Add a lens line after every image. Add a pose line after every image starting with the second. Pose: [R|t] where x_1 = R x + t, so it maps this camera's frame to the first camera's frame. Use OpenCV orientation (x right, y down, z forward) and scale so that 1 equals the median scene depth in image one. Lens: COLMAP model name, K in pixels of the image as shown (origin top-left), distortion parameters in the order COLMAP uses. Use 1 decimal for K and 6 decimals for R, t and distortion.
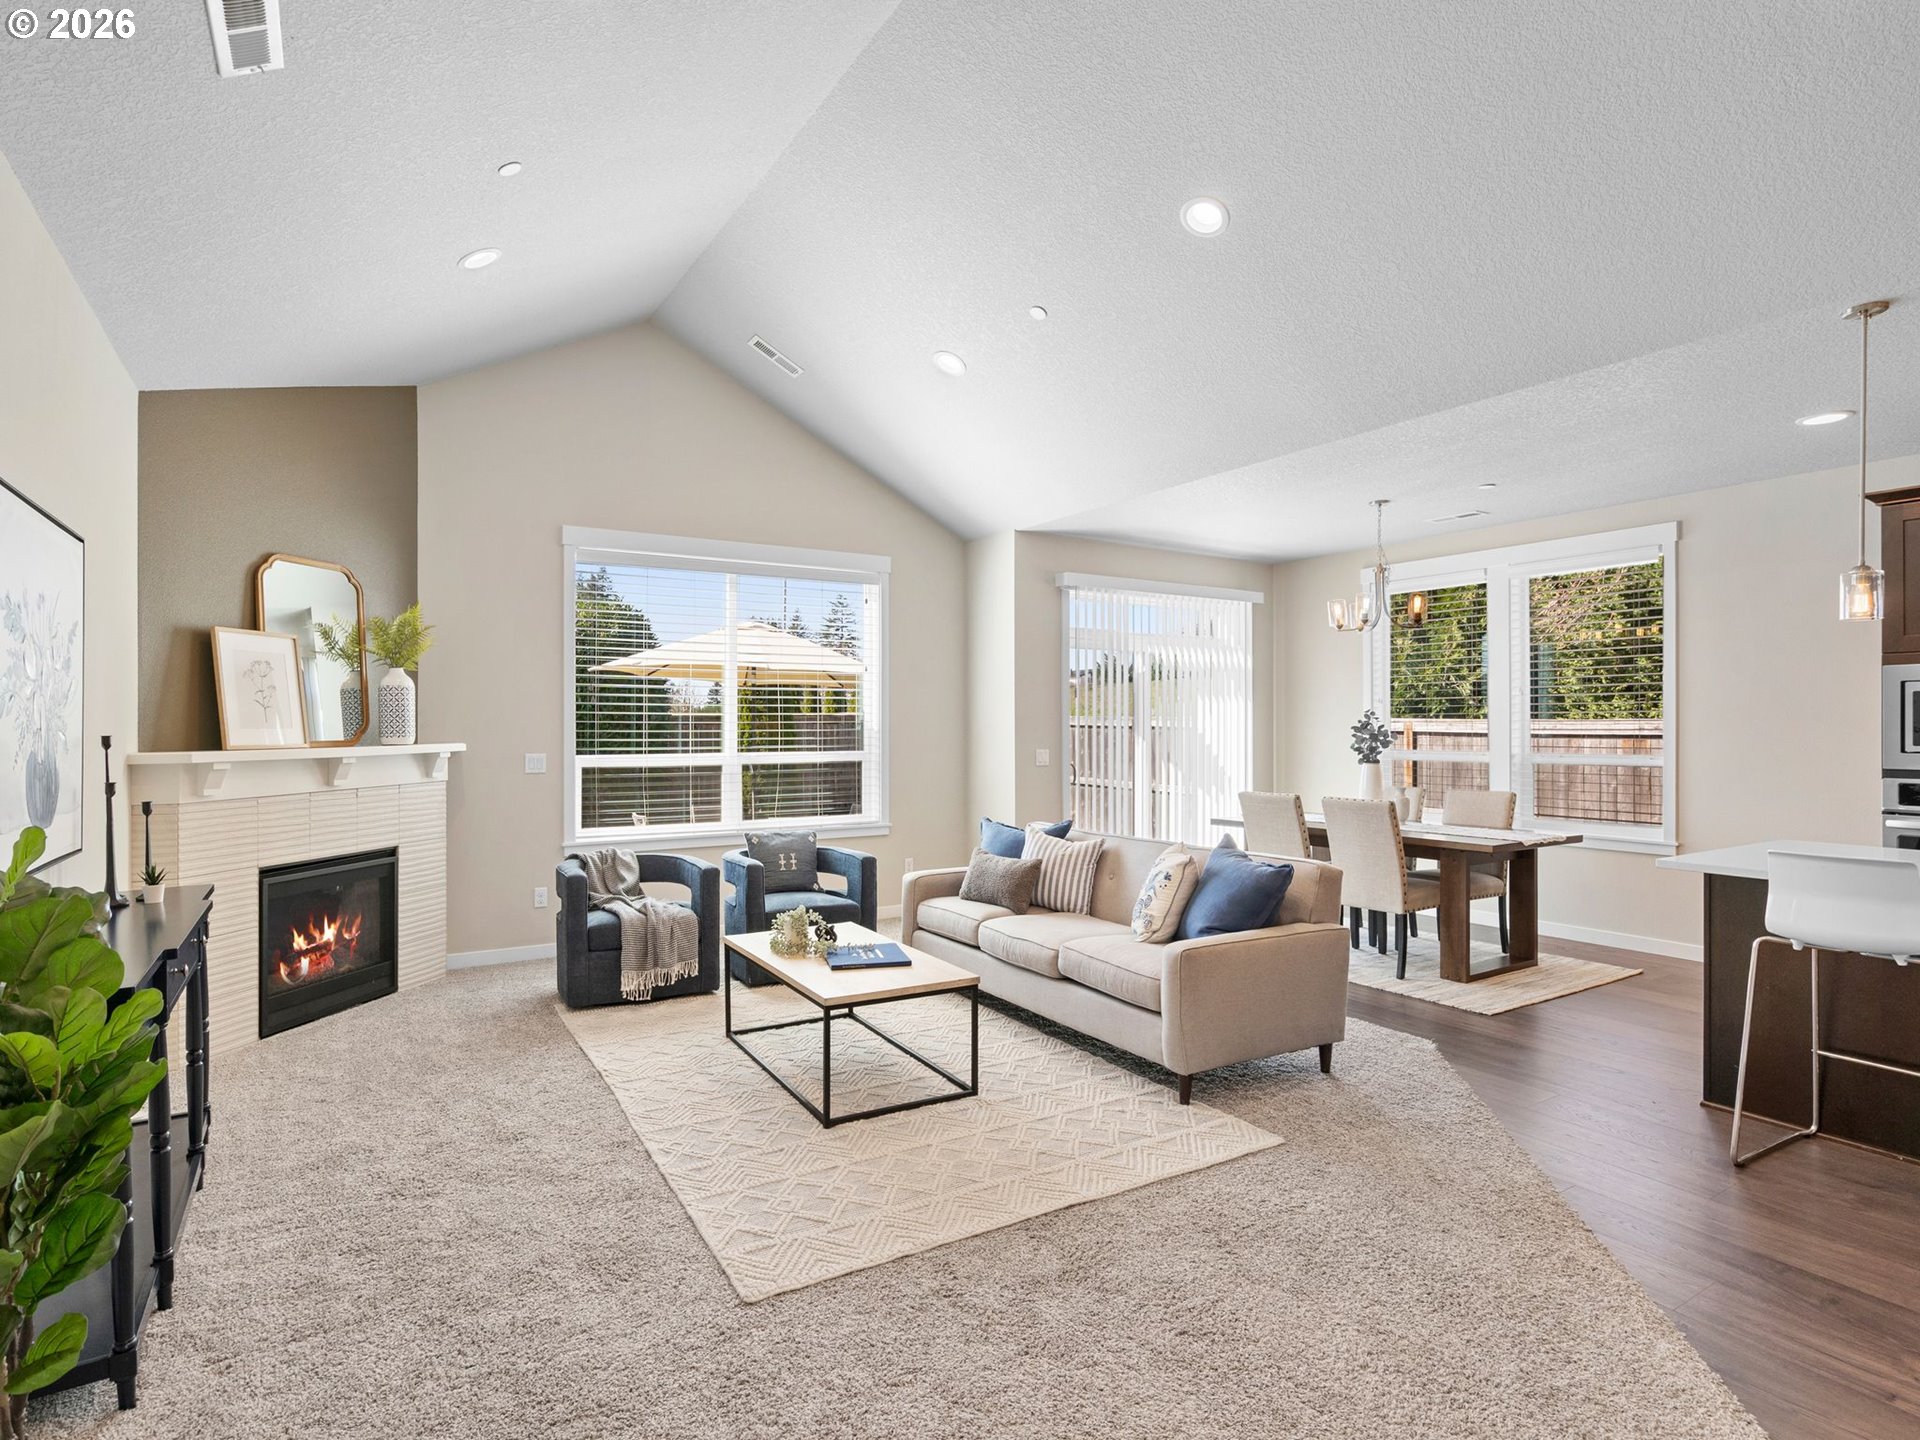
lens RADIAL K [[940.6, 0, 950.8], [0, 940.6, 719.0], [0, 0, 1]] dist [0.003840, 0.001588]
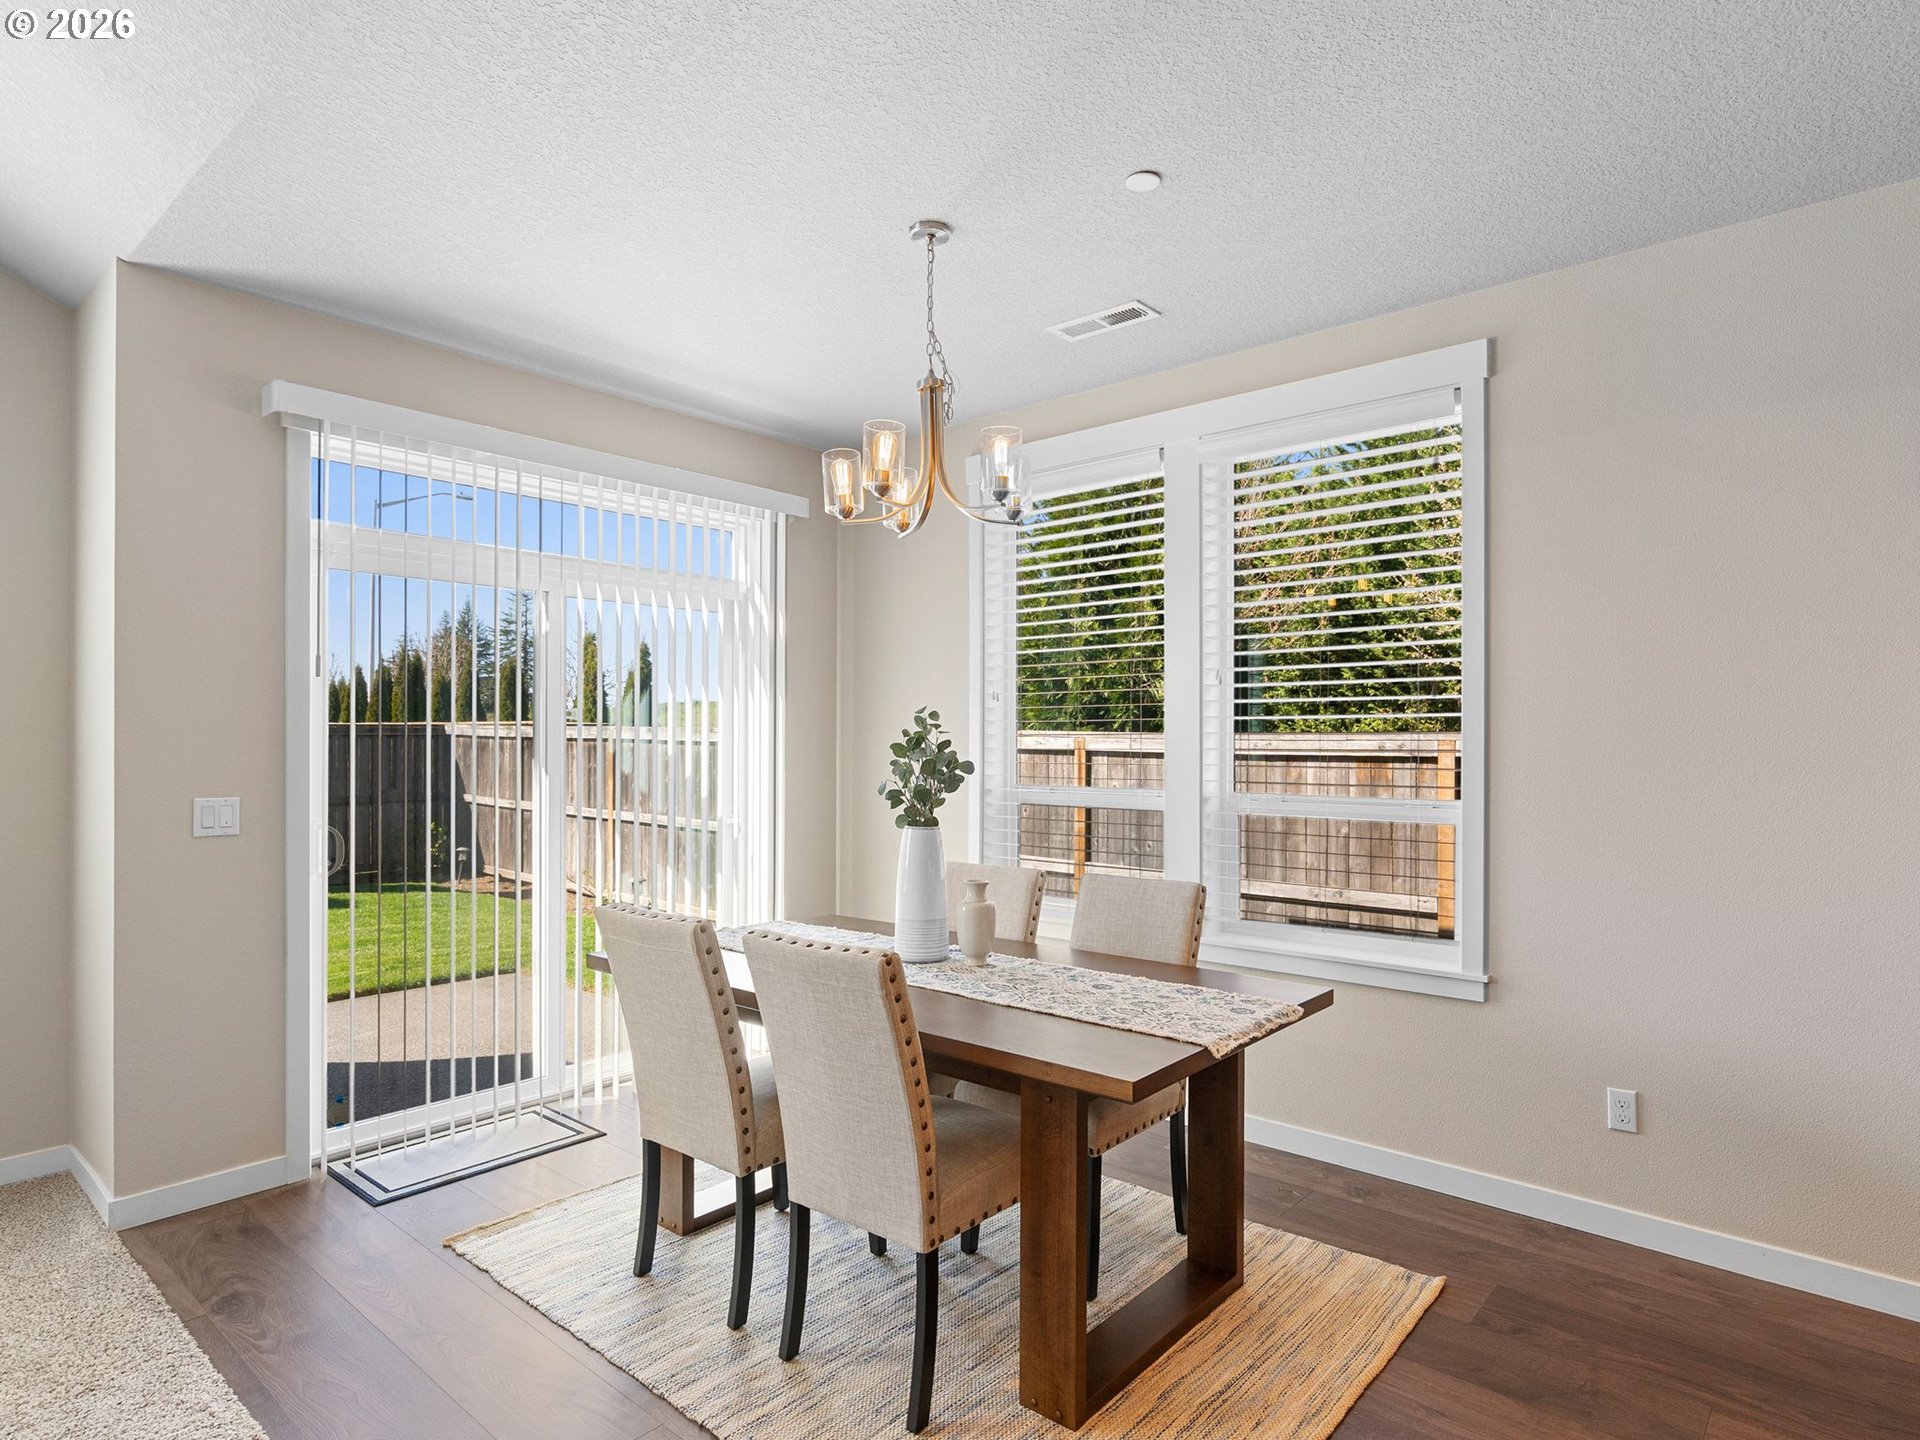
lens RADIAL K [[1038.7, 0, 969.8], [0, 1038.7, 740.1], [0, 0, 1]] dist [-0.004080, 0.000978]
pose [[0.956365, 0.002175, 0.292167, 0.306839], [-0.003777, 0.999981, 0.004919, 0.003202], [-0.292151, -0.005808, 0.956355, 0.492346]]
